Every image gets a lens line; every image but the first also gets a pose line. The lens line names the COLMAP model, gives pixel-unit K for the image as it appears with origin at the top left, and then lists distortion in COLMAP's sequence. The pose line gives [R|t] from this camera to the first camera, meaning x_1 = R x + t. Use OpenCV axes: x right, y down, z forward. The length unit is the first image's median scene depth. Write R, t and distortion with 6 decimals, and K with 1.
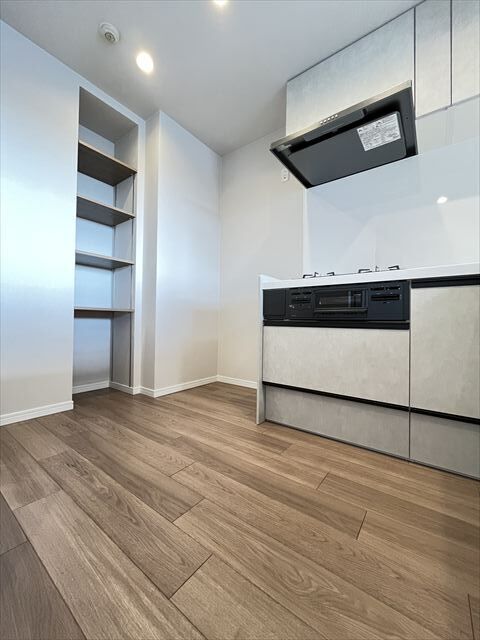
lens RADIAL K [[257.5, 0, 240.7], [0, 257.5, 319.8], [0, 0, 1]] dist [-0.002859, -0.000291]
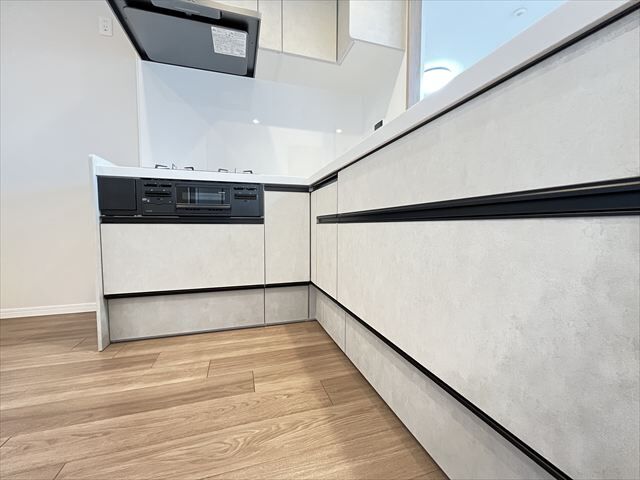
lens RADIAL K [[257.5, 0, 319.3], [0, 257.5, 239.9], [0, 0, 1]] dist [-0.002859, -0.000291]
pose [[0.589018, -0.063898, 0.805590, -0.194392], [0.003444, 0.997058, 0.076567, 0.020782], [-0.808113, -0.042325, 0.587505, 0.034274]]
